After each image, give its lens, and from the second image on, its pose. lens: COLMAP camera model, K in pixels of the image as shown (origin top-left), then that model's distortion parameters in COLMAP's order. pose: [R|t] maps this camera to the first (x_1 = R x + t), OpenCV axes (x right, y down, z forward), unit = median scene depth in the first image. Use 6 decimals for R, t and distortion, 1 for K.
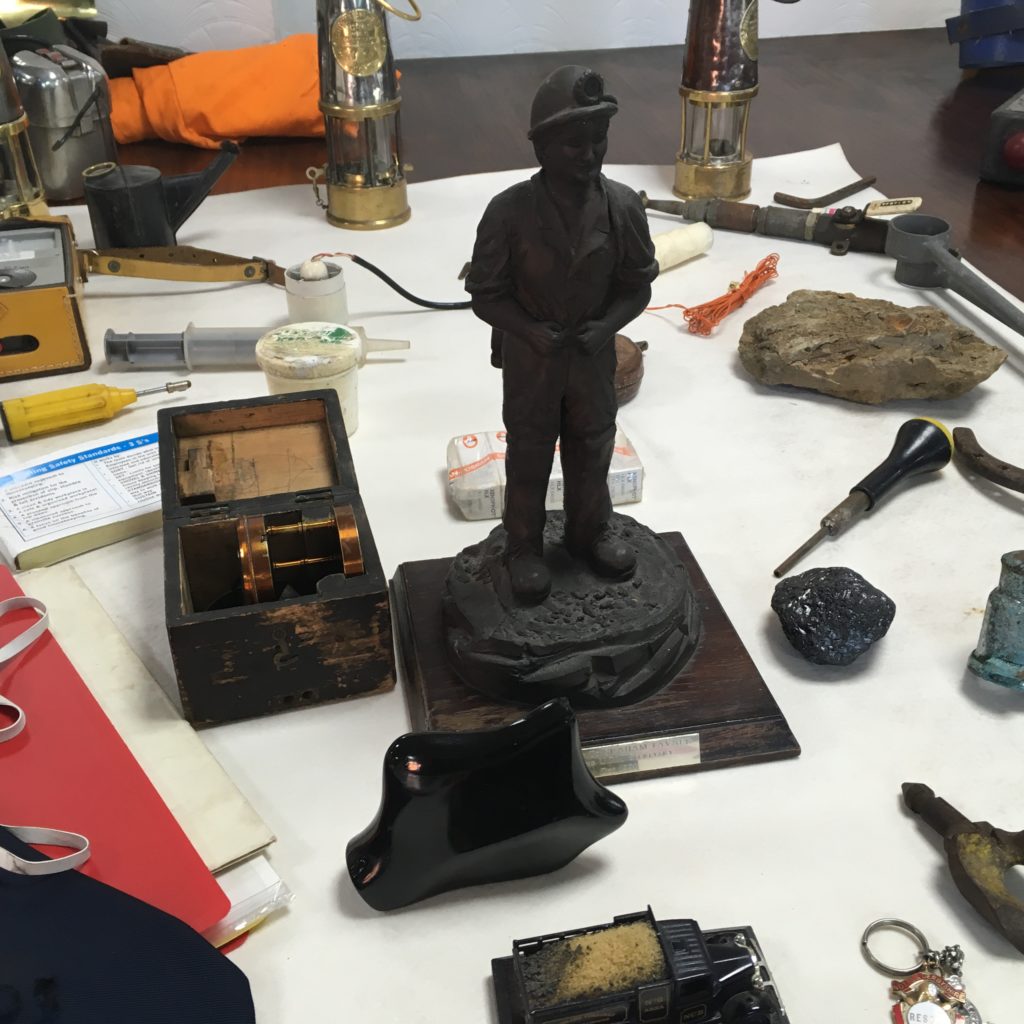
lens RADIAL K [[1228.9, 0, 512.0], [0, 1228.9, 512.0], [0, 0, 1]] dist [0.071434, -0.037196]
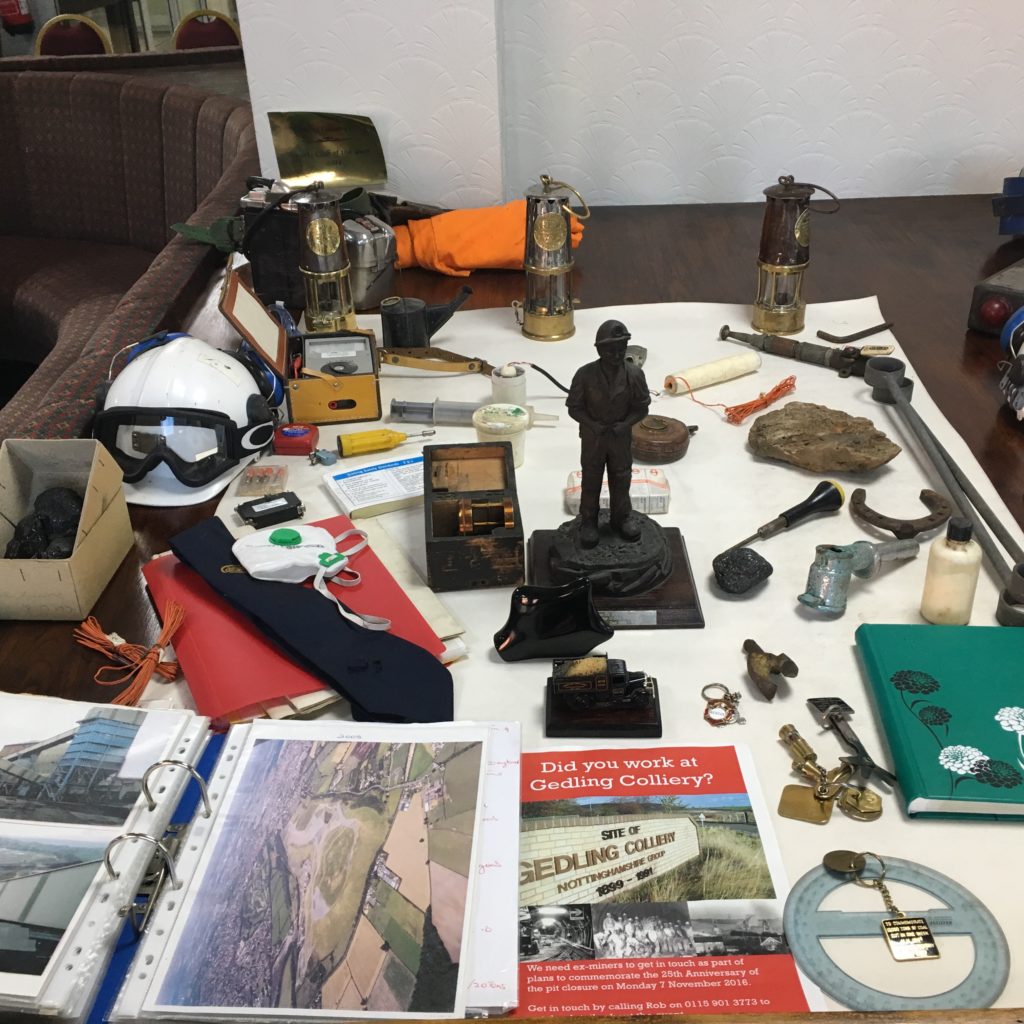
lens RADIAL K [[1228.9, 0, 512.0], [0, 1228.9, 512.0], [0, 0, 1]] dist [0.071434, -0.037196]
pose [[0.984532, 0.081785, -0.154947, 0.142067], [-0.087821, 0.995606, -0.032506, 0.062623], [0.151608, 0.045611, 0.987388, -0.772579]]
